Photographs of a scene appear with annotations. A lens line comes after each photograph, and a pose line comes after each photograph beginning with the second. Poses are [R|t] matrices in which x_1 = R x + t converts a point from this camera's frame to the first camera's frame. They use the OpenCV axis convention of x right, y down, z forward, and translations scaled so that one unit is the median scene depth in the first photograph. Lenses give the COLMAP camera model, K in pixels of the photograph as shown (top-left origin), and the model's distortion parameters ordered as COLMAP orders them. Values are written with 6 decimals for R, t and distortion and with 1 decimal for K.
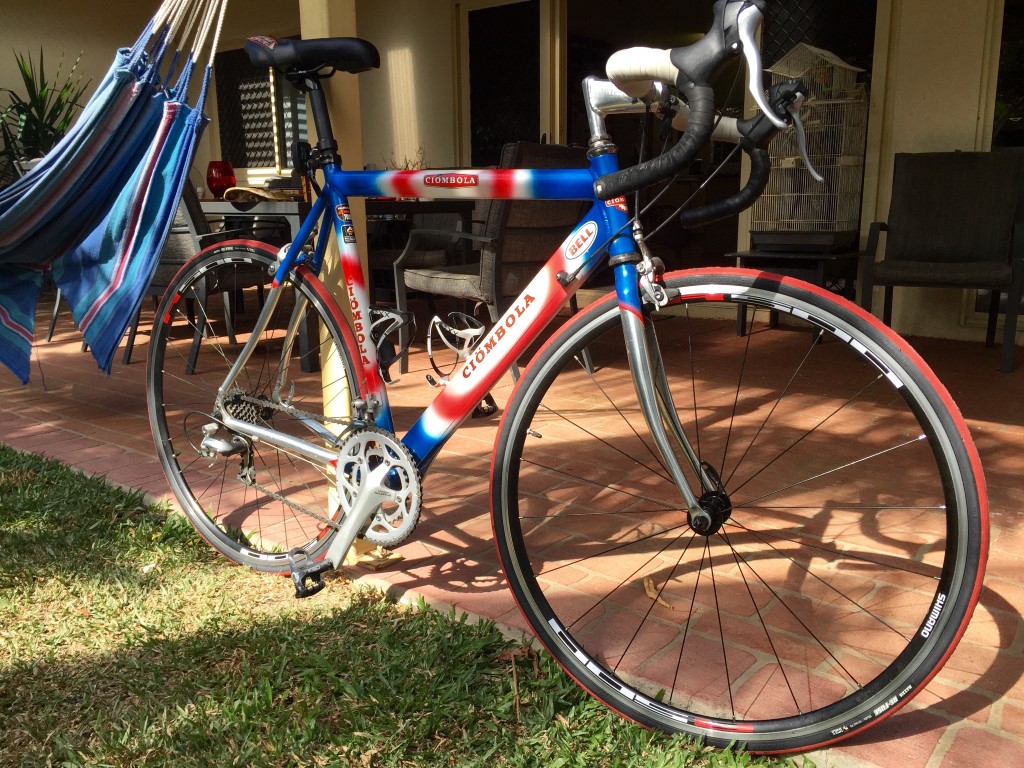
lens RADIAL K [[864.9, 0, 515.8], [0, 864.9, 379.2], [0, 0, 1]] dist [0.048886, -0.001080]
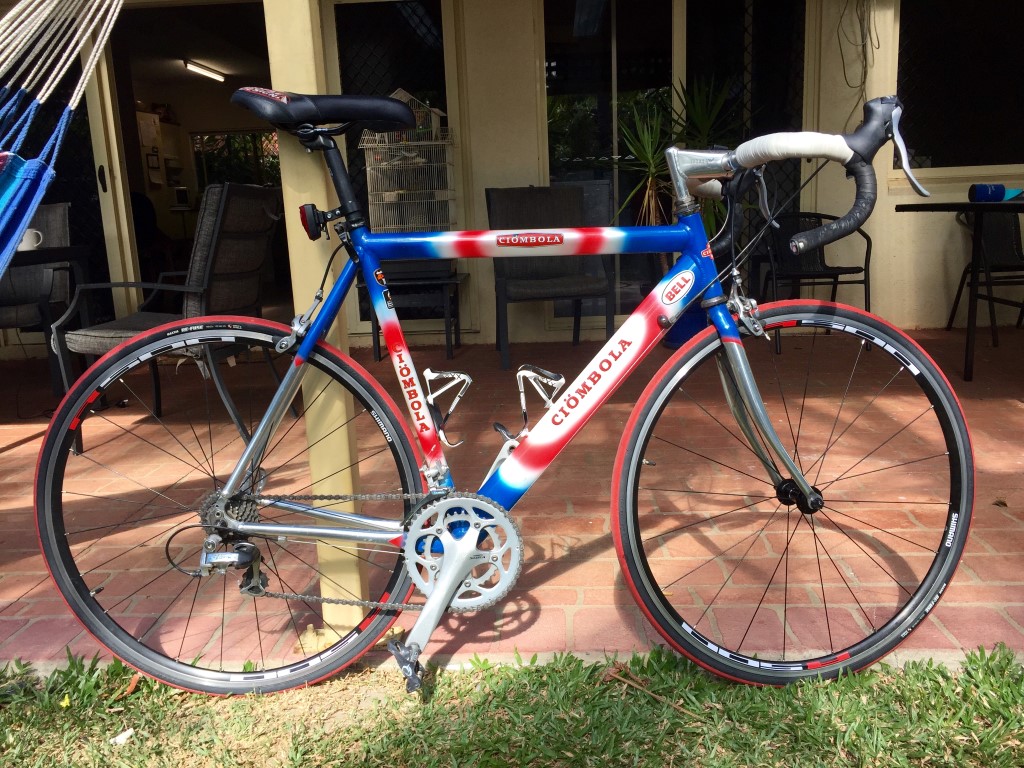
lens RADIAL K [[864.9, 0, 515.8], [0, 864.9, 379.2], [0, 0, 1]] dist [0.048886, -0.001080]
pose [[0.818773, -0.137543, 0.557398, -0.628417], [0.152669, 0.988084, 0.019561, -0.078822], [-0.553446, 0.069081, 0.830015, 0.143385]]
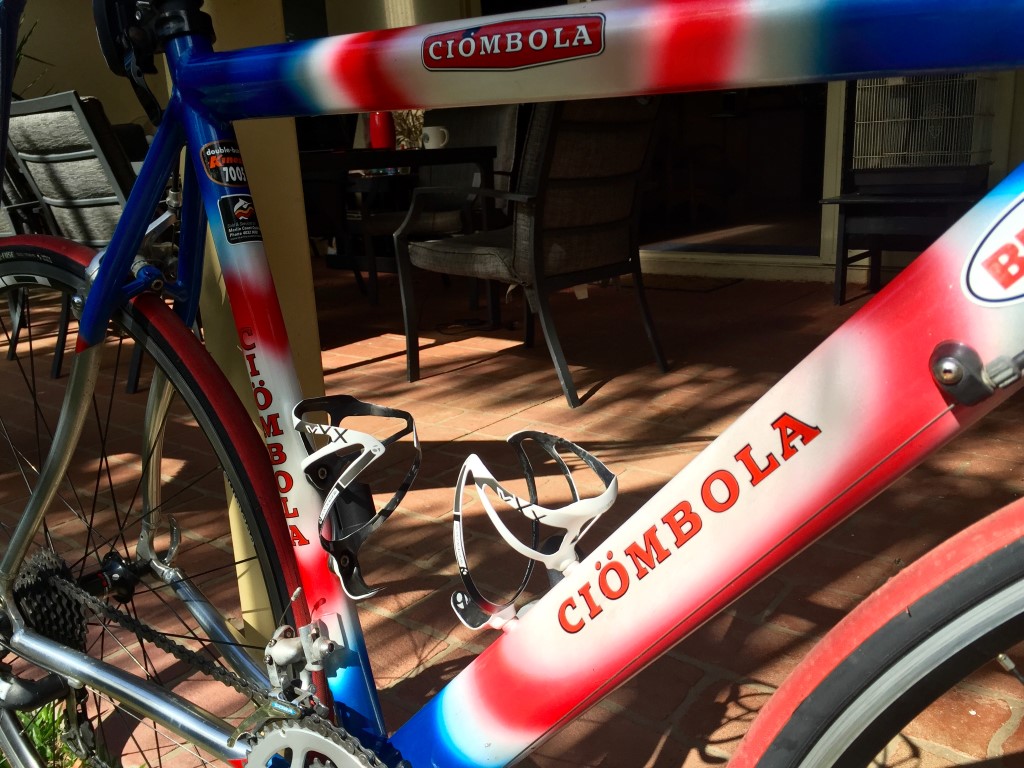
lens RADIAL K [[883.9, 0, 512.0], [0, 883.9, 384.0], [0, 0, 1]] dist [0.044344, -0.000197]
pose [[0.999056, -0.035182, -0.025496, -0.063150], [0.036544, 0.997814, 0.055067, -0.112002], [0.023503, -0.055946, 0.998157, 0.608064]]
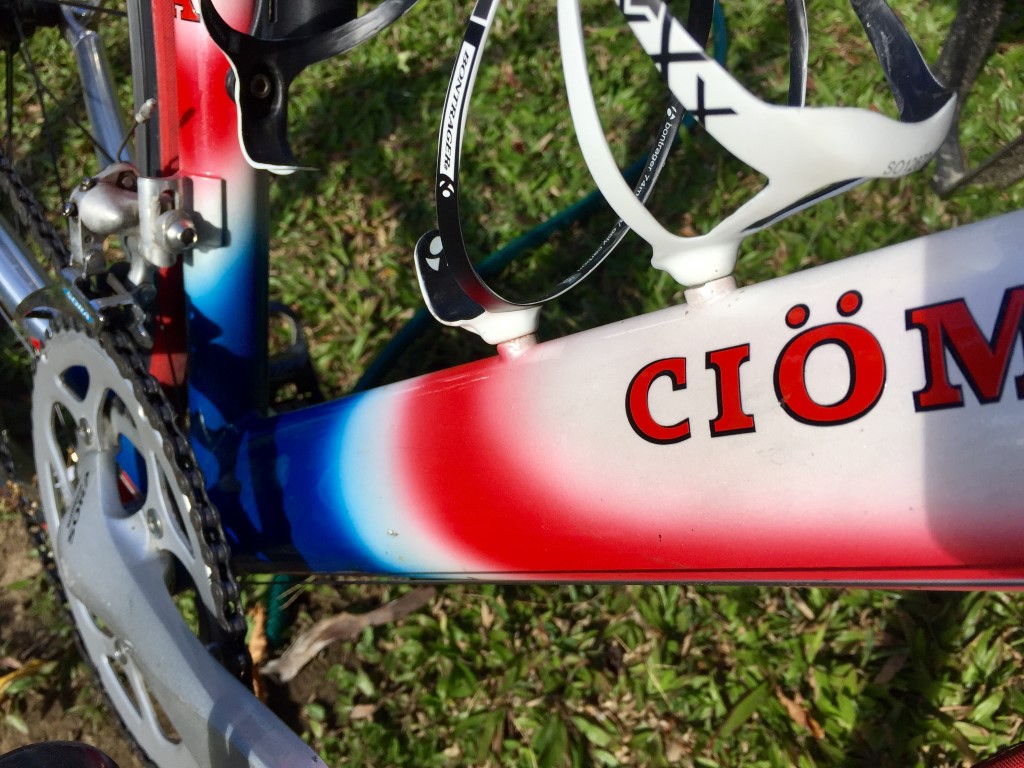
lens RADIAL K [[883.9, 0, 512.0], [0, 883.9, 384.0], [0, 0, 1]] dist [0.044344, -0.000197]
pose [[0.933731, 0.355768, -0.039693, -0.068638], [-0.304651, 0.847965, 0.433755, -0.058168], [0.187974, -0.392918, 0.900156, 0.812937]]
